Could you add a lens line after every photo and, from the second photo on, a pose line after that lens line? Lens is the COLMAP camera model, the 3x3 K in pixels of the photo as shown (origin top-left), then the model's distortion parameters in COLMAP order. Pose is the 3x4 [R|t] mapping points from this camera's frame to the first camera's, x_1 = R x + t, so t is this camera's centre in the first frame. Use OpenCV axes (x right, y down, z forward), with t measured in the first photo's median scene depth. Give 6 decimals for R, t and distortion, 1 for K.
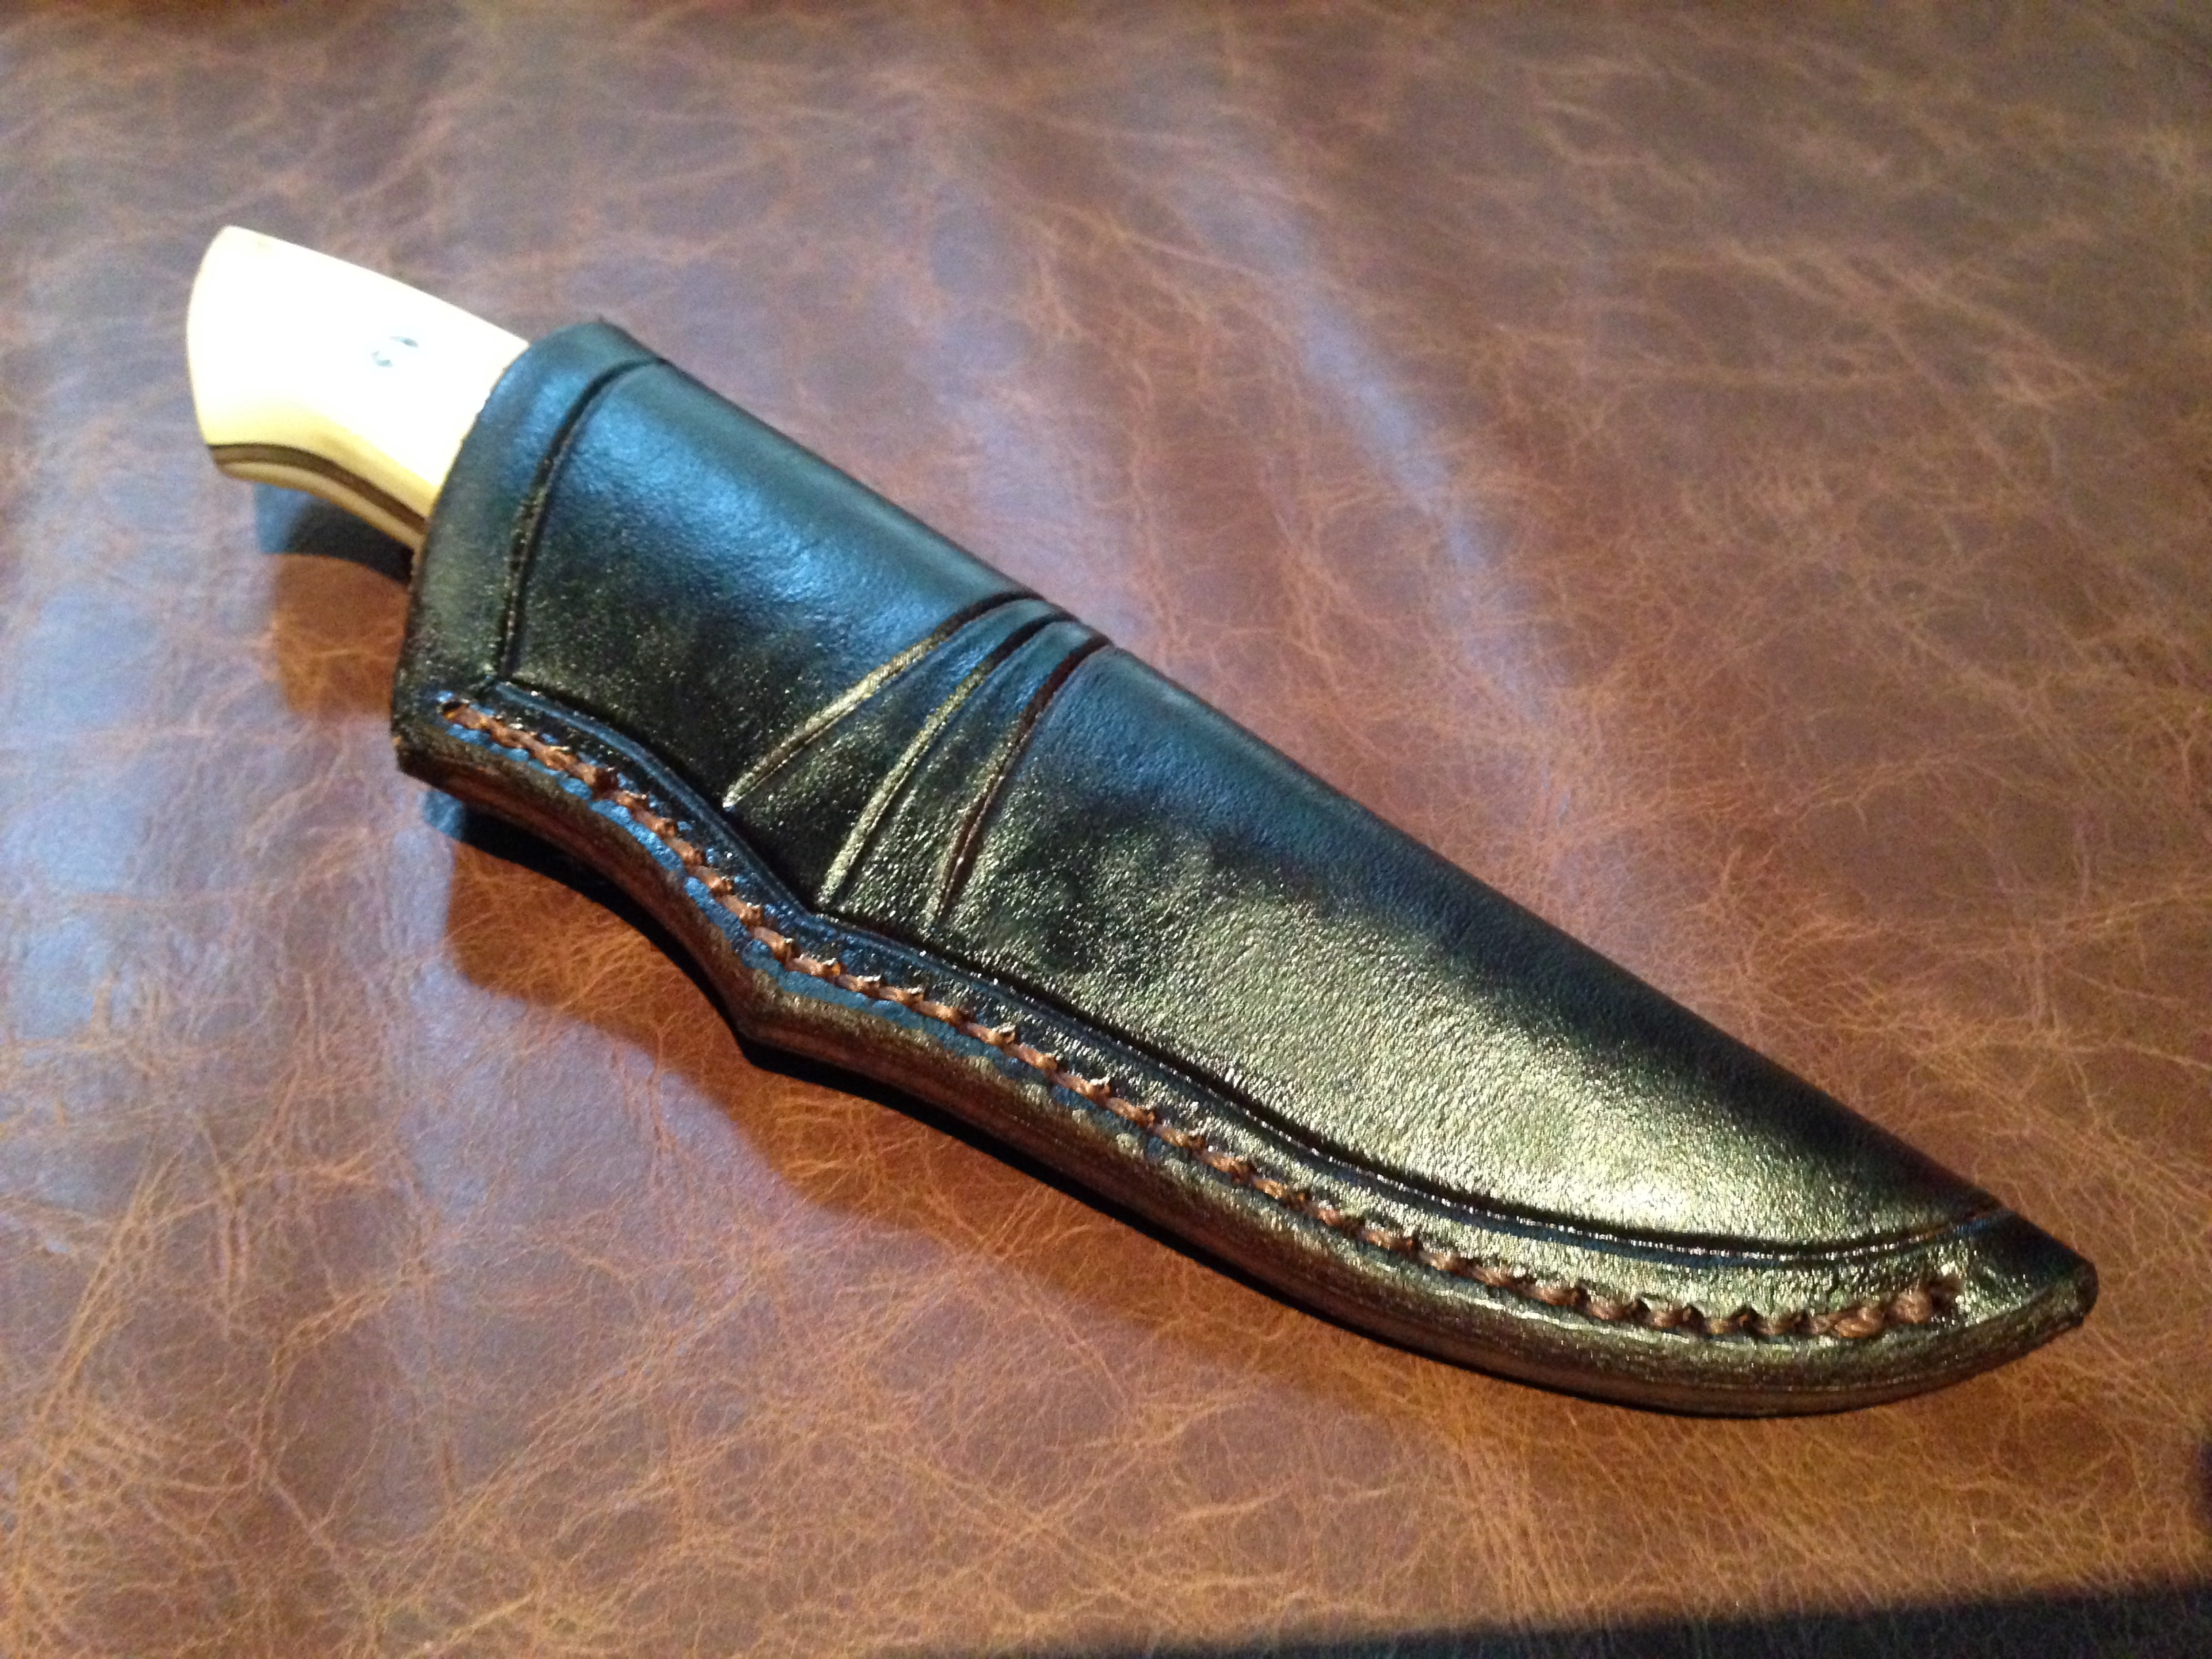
lens RADIAL K [[2118.4, 0, 1136.8], [0, 2118.4, 821.1], [0, 0, 1]] dist [0.116133, -0.291963]
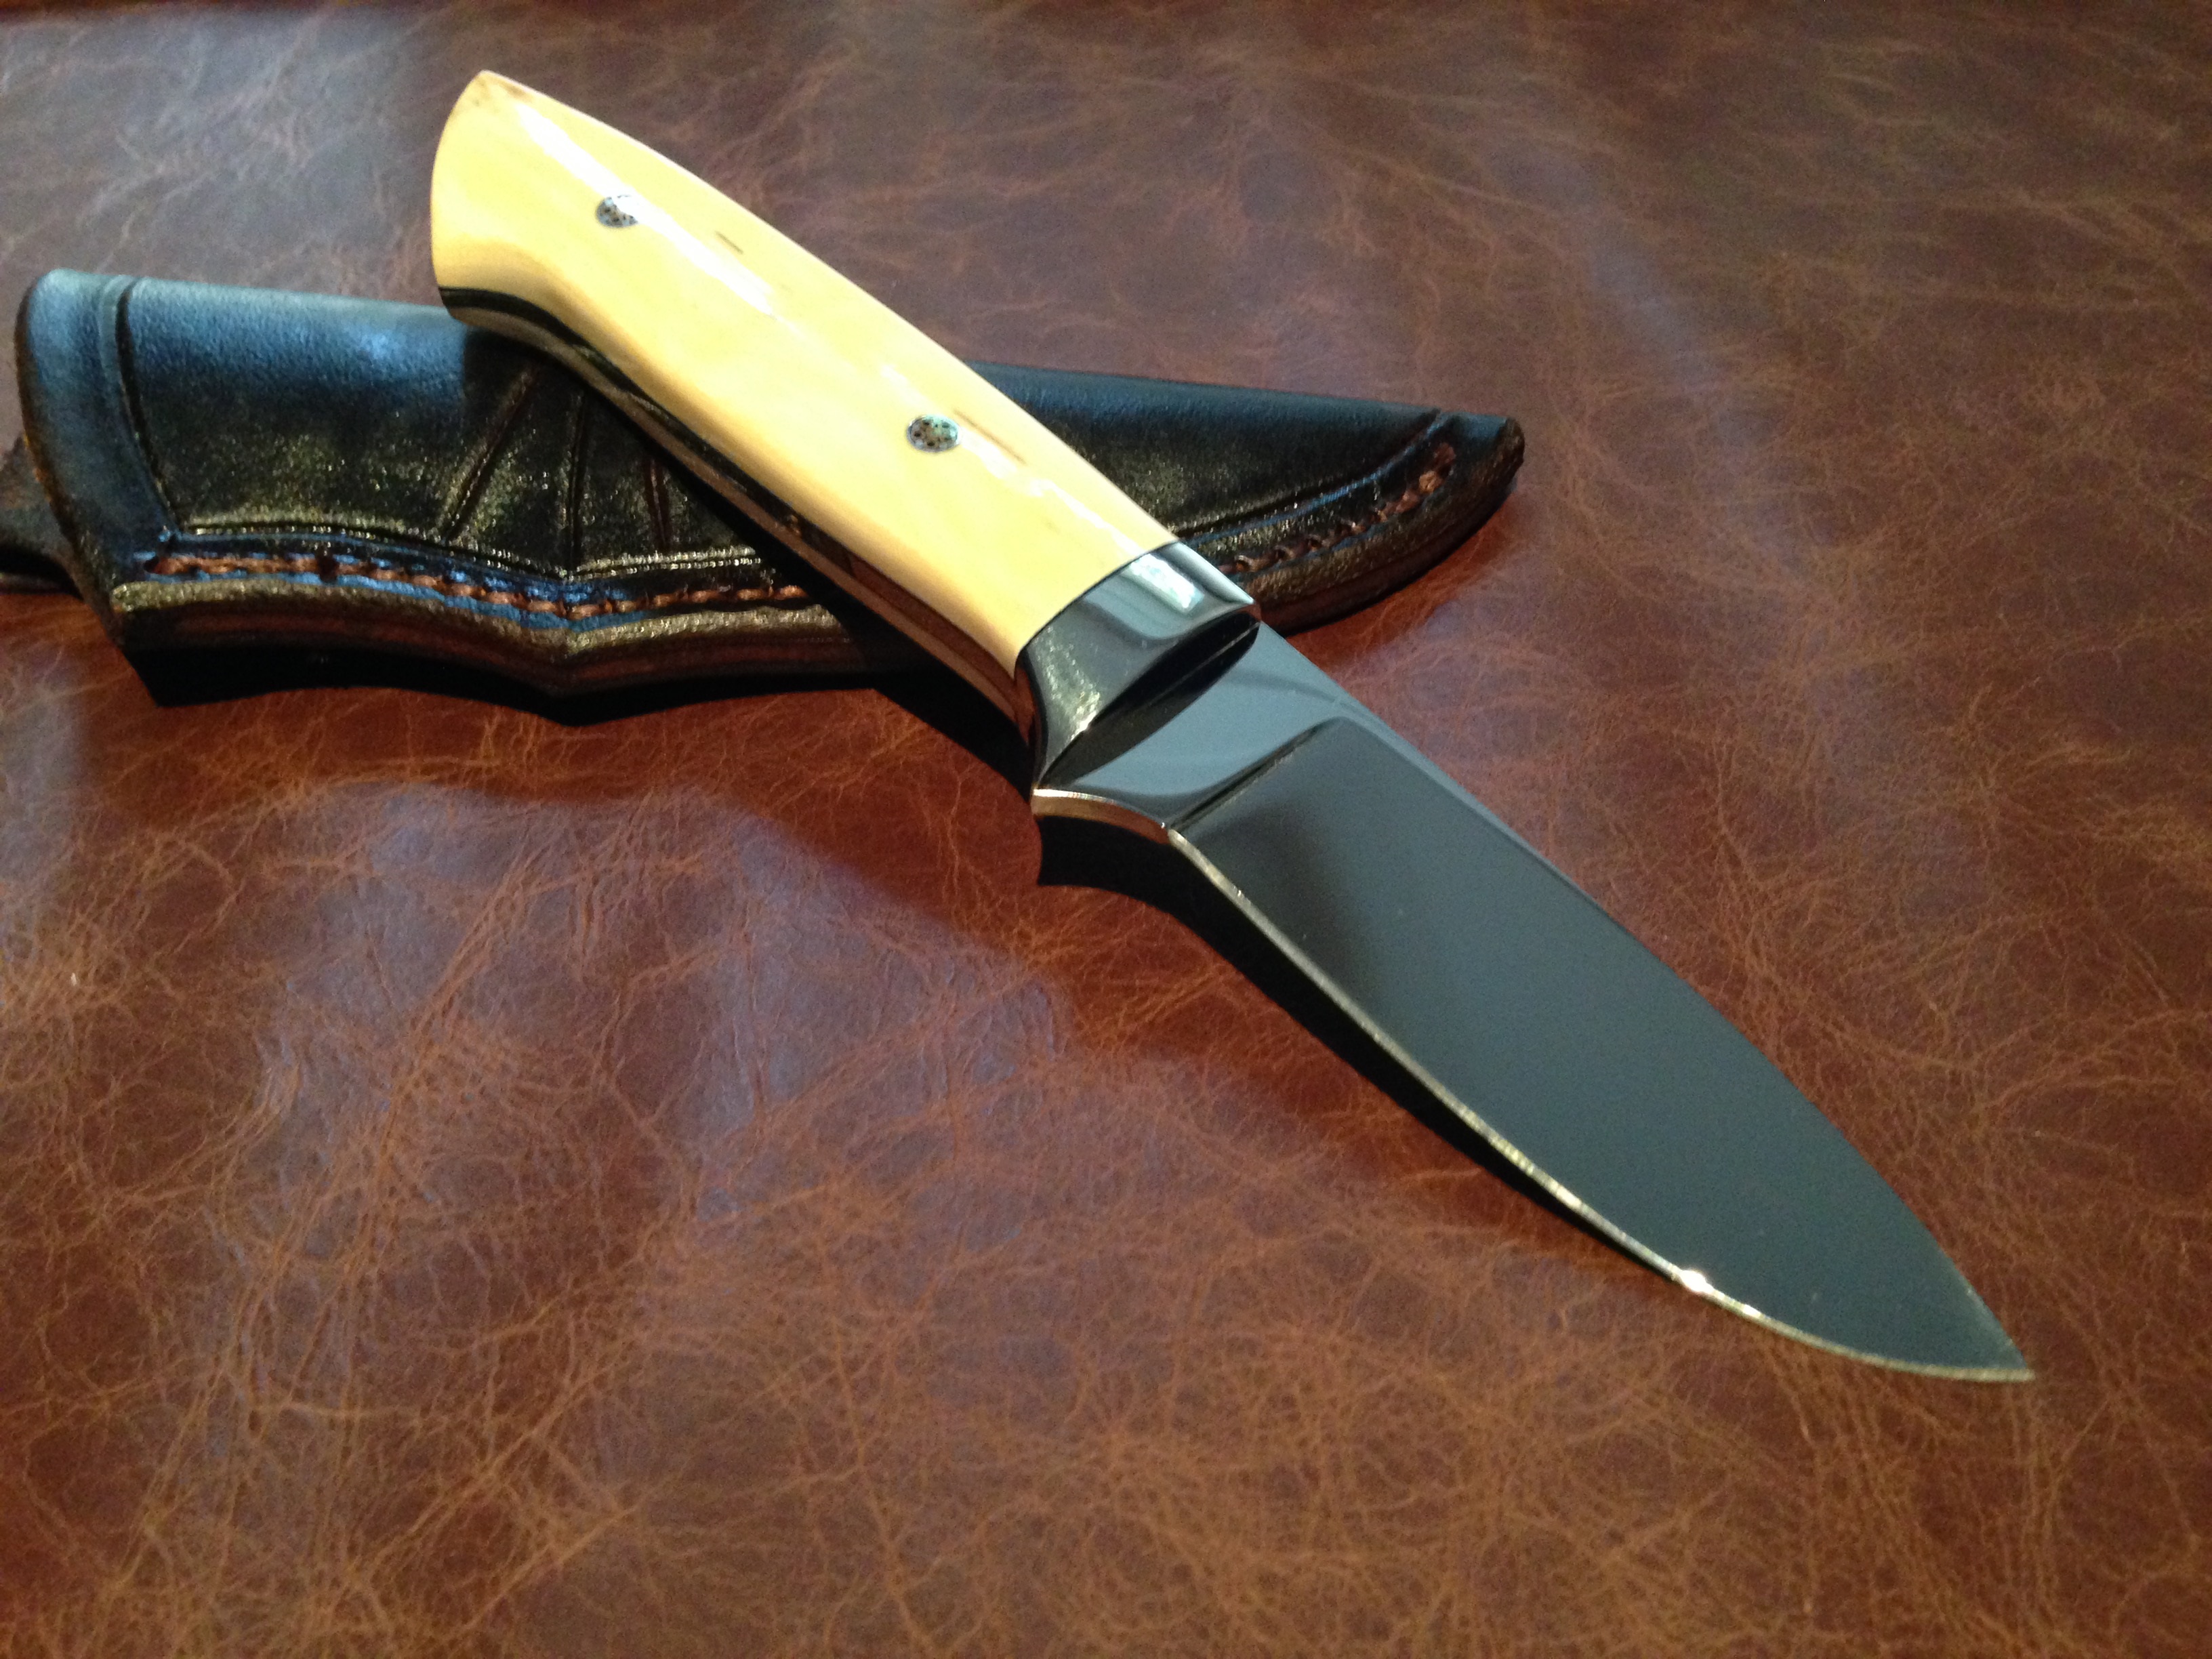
lens RADIAL K [[2114.8, 0, 1106.0], [0, 2114.8, 829.5], [0, 0, 1]] dist [0.092689, -0.231962]
pose [[0.987778, 0.051254, -0.147198, 0.016592], [-0.060814, 0.996272, -0.061193, 0.187540], [0.143513, 0.069397, 0.987212, -0.081279]]
